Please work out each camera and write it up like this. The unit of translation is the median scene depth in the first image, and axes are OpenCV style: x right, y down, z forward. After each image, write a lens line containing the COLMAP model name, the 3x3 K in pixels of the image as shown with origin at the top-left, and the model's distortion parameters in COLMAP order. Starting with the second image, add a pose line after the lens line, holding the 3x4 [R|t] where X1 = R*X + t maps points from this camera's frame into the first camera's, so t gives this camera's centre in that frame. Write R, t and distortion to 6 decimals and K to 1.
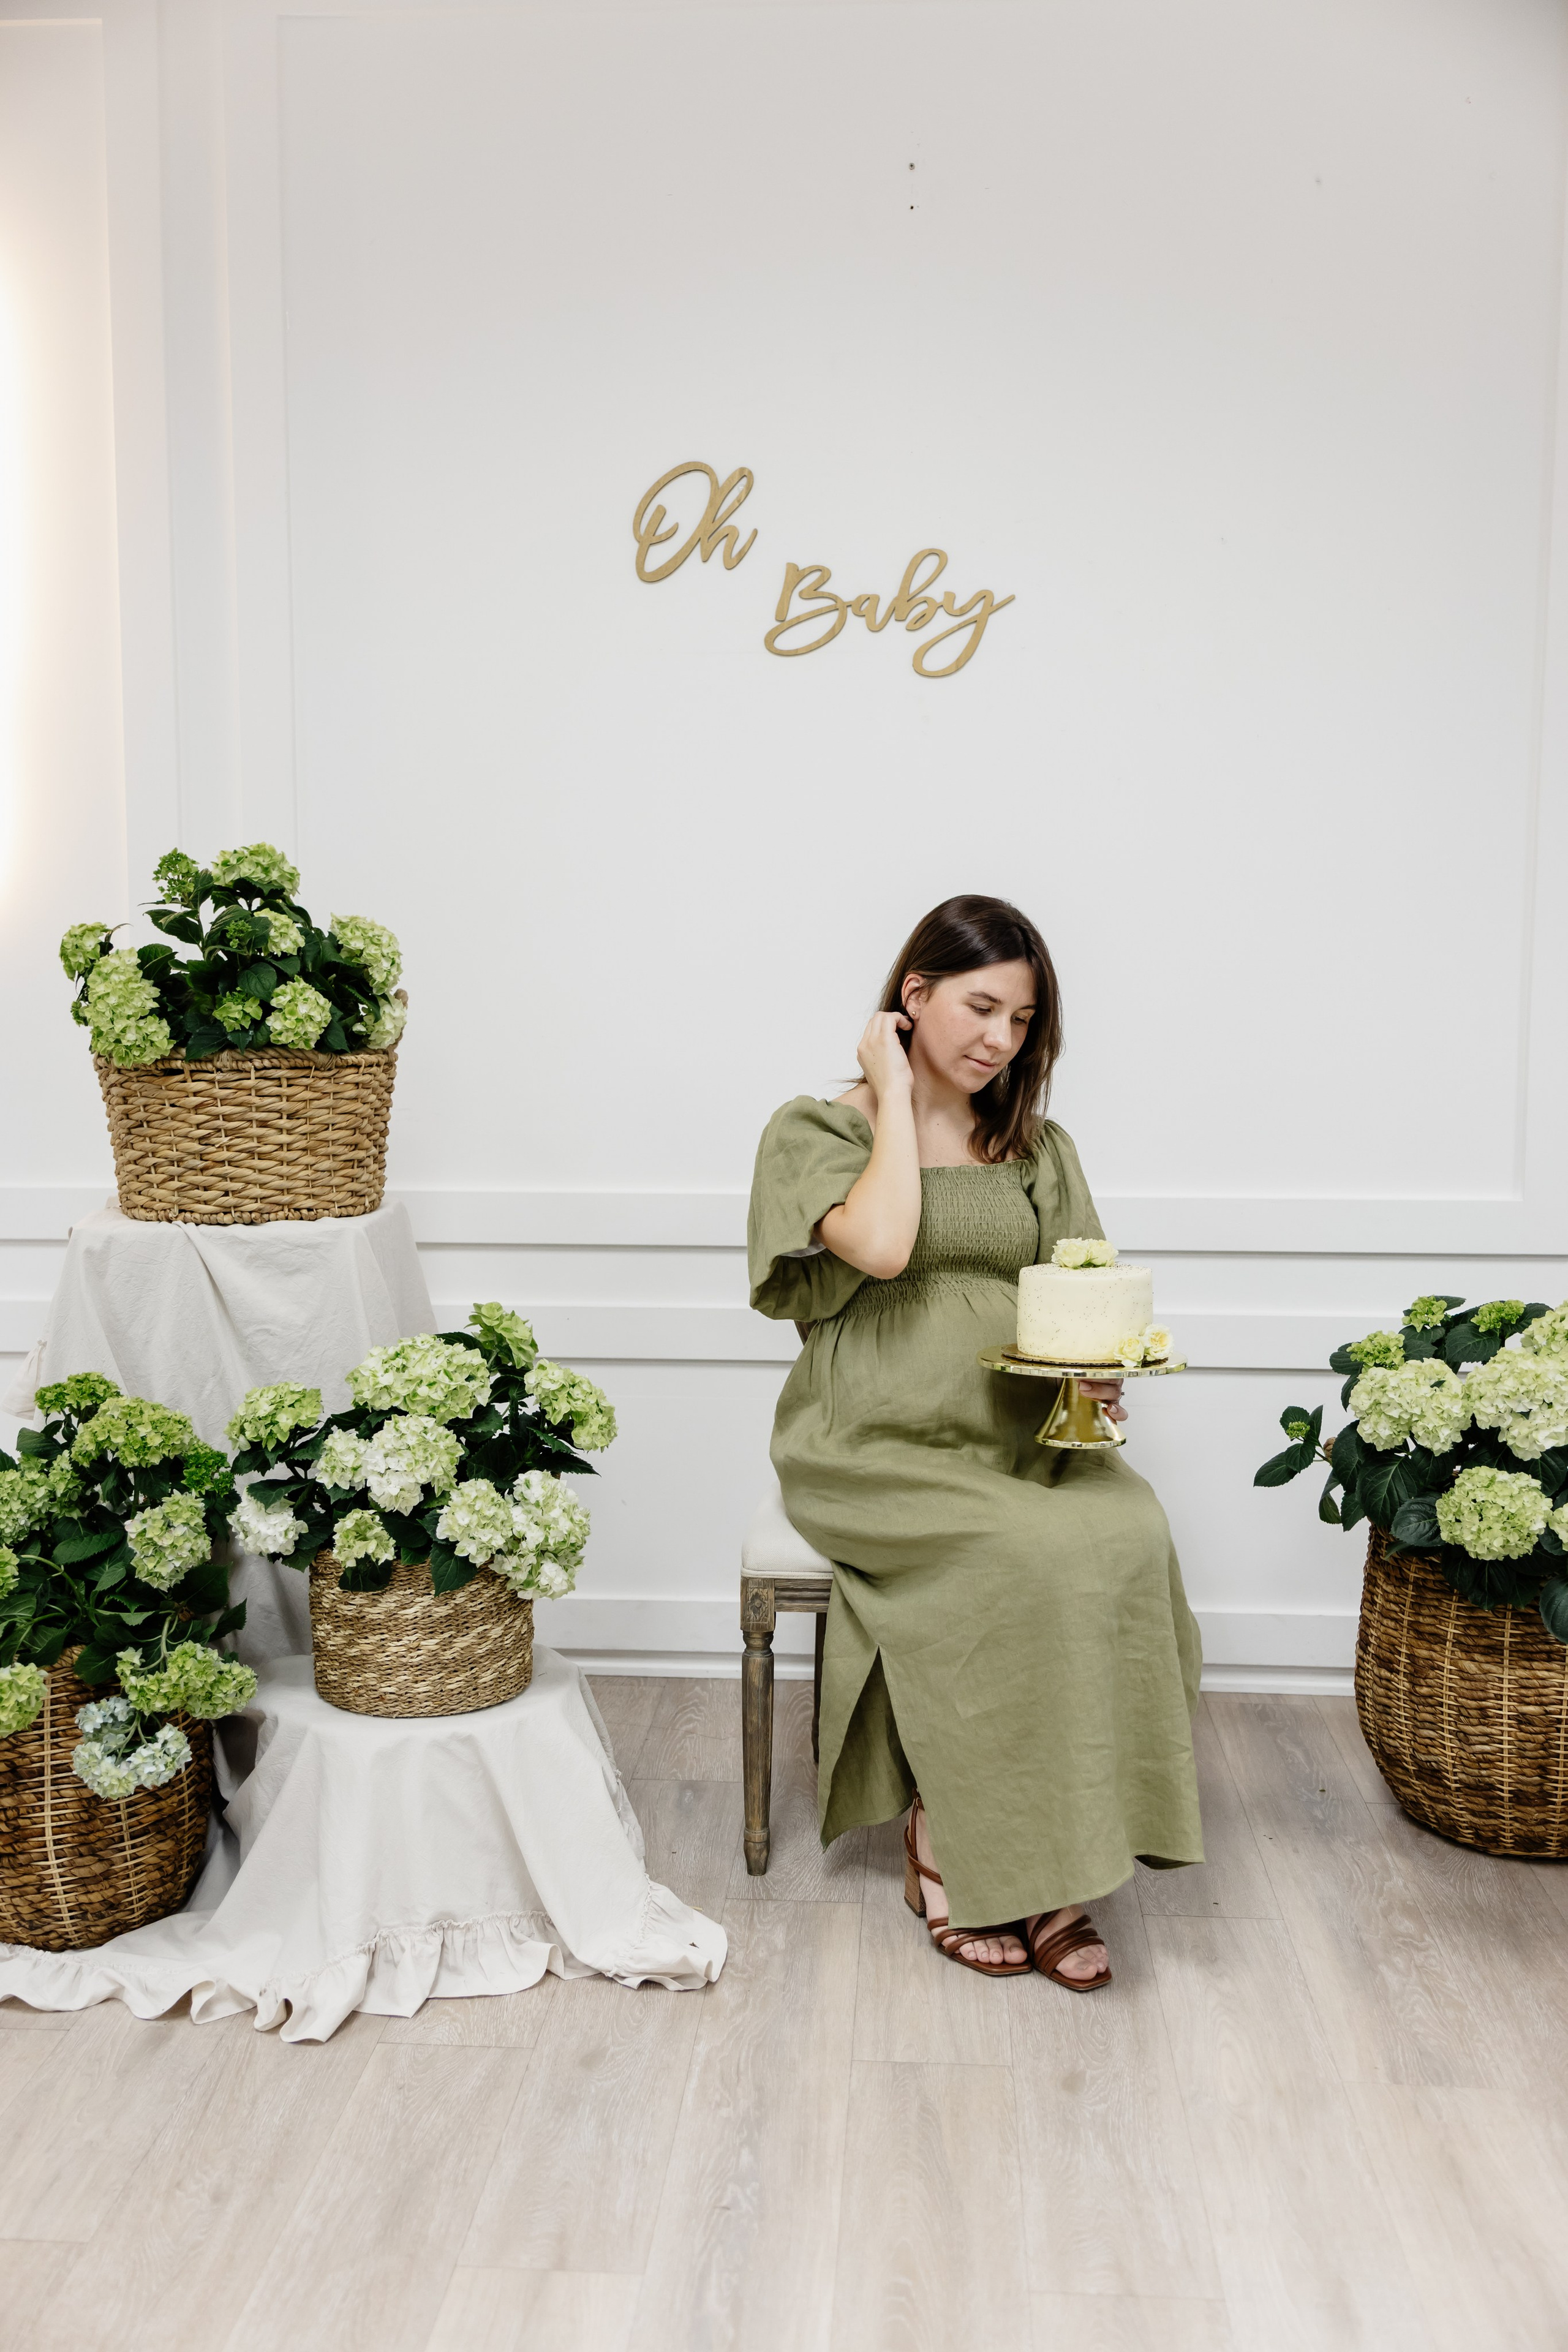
lens RADIAL K [[2223.2, 0, 781.0], [0, 2223.2, 1169.0], [0, 0, 1]] dist [0.053415, -0.081951]
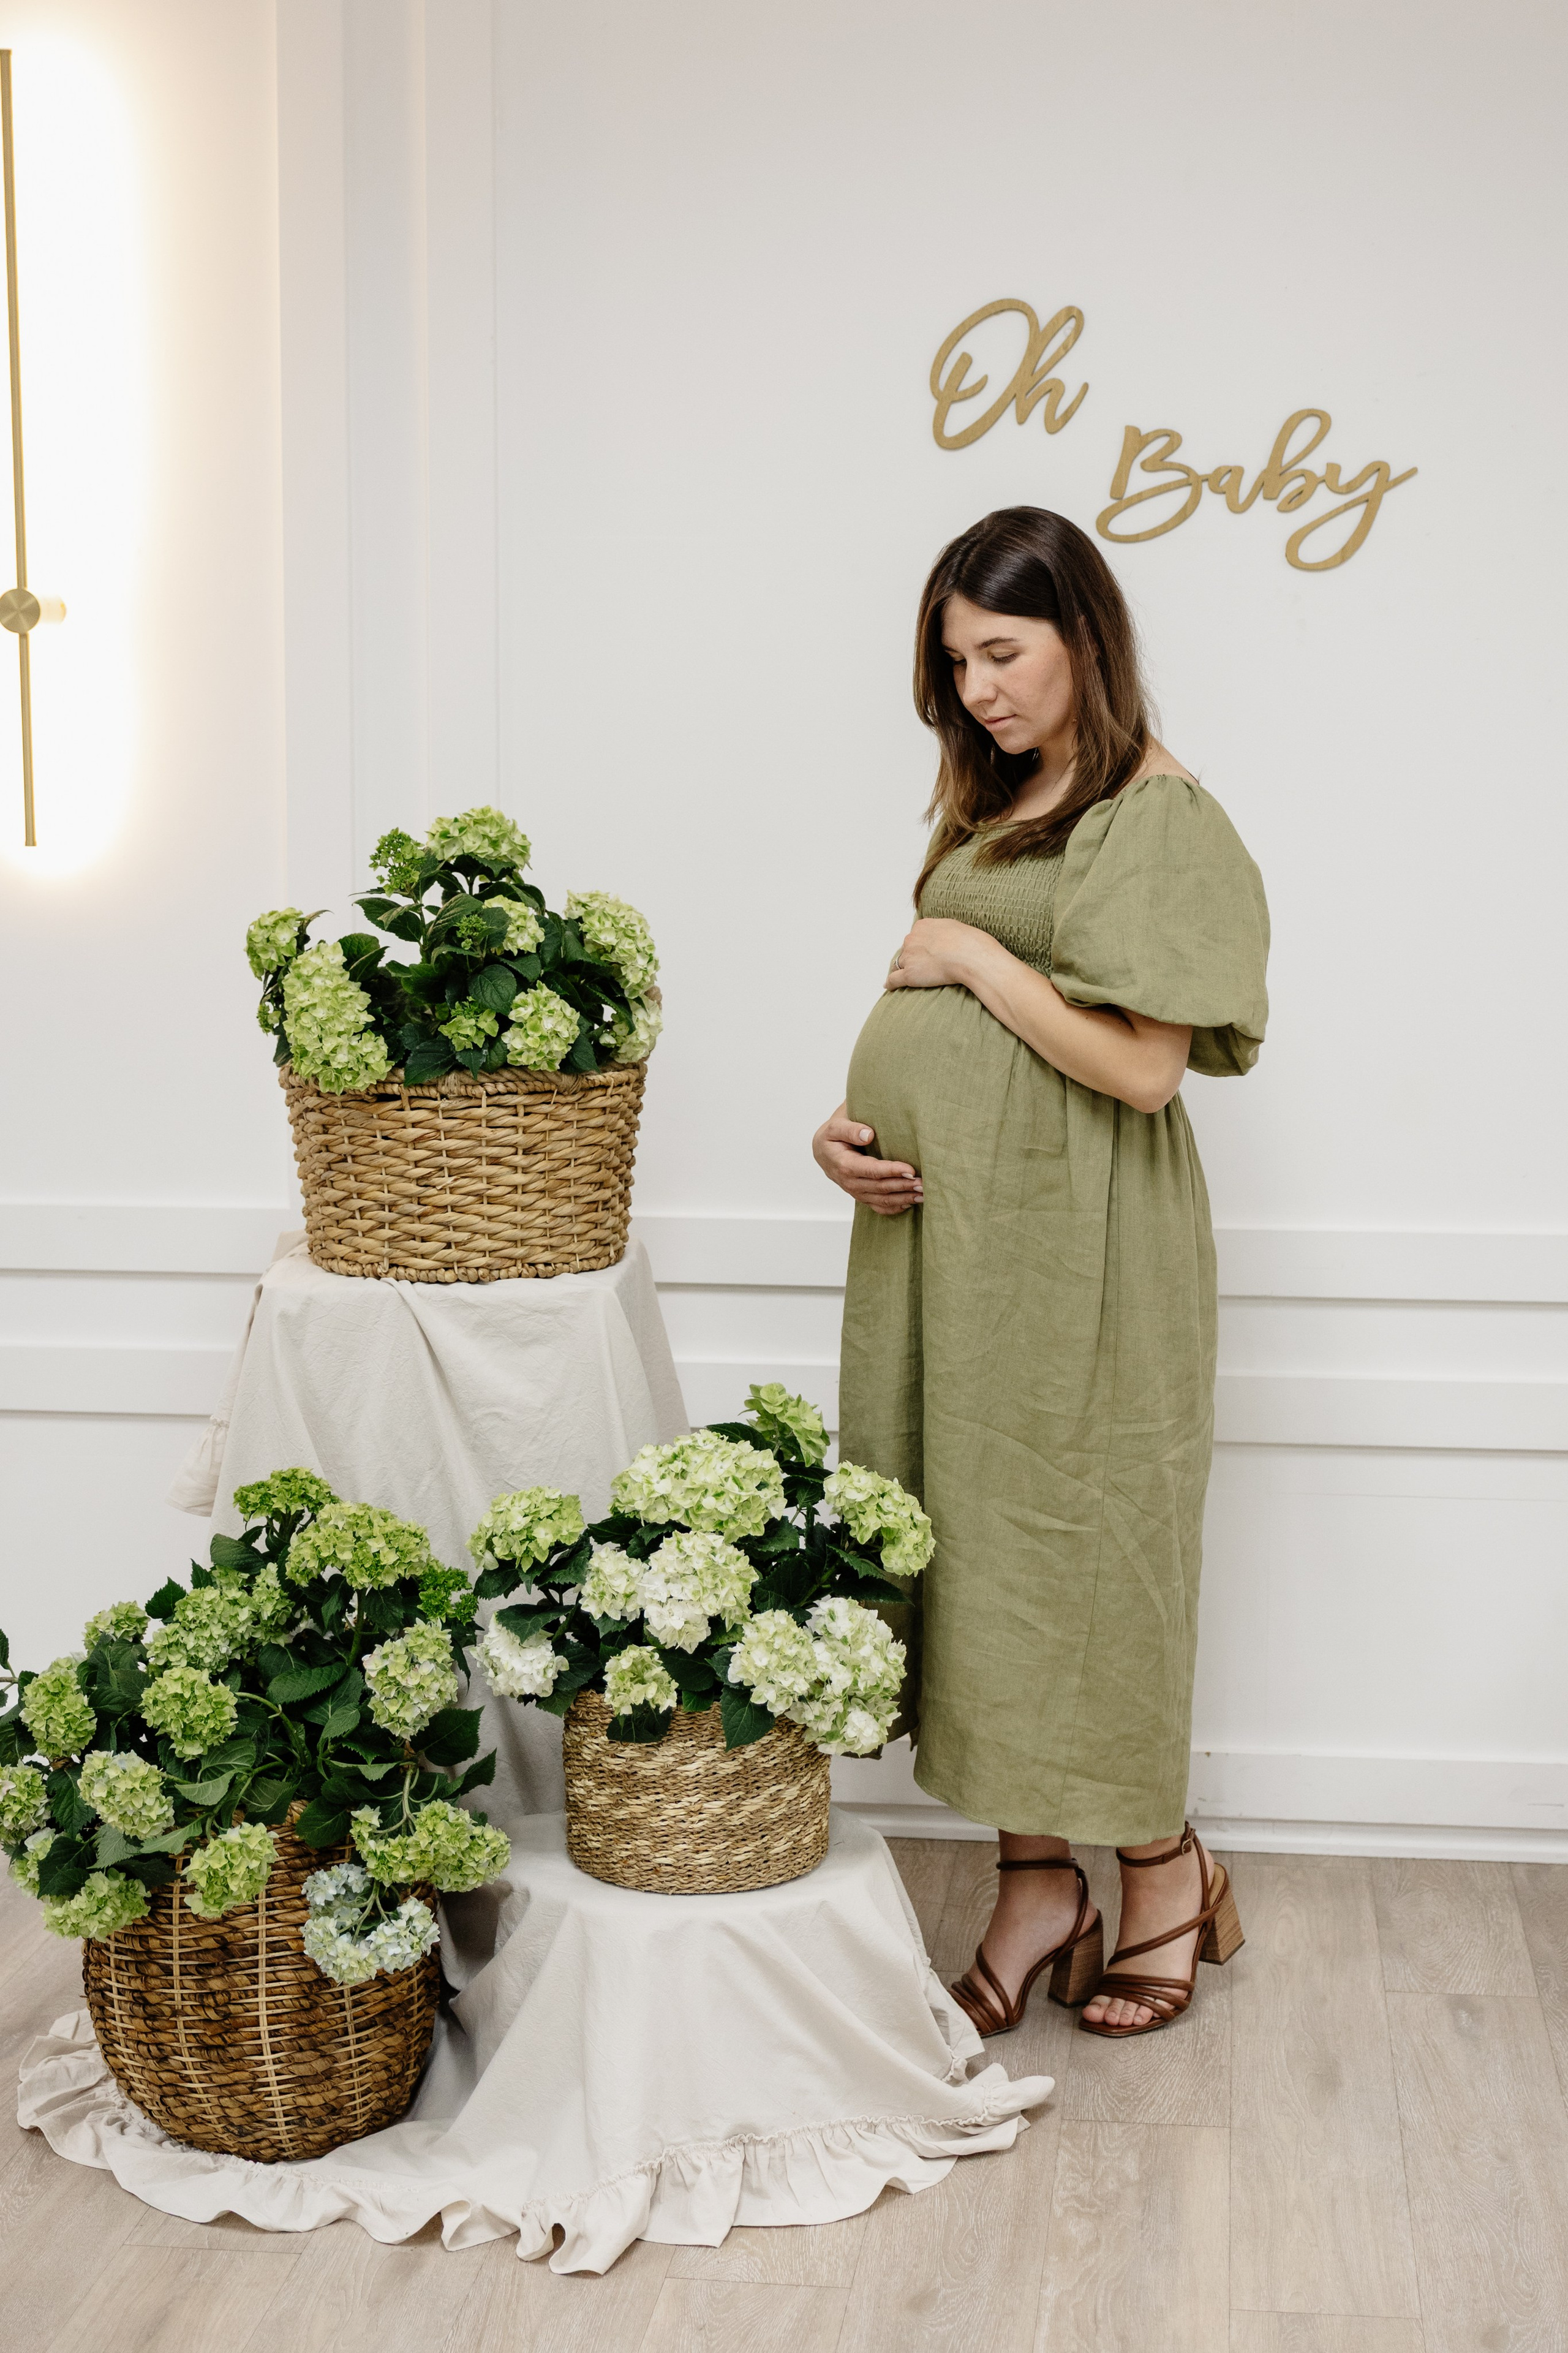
lens RADIAL K [[3333.0, 0, 874.4], [0, 3333.0, 1057.7], [0, 0, 1]] dist [0.014187, -0.143966]
pose [[0.999210, 0.006475, -0.039219, -0.051400], [-0.006349, 0.999974, 0.003325, -0.070042], [0.039240, -0.003073, 0.999225, -0.235684]]
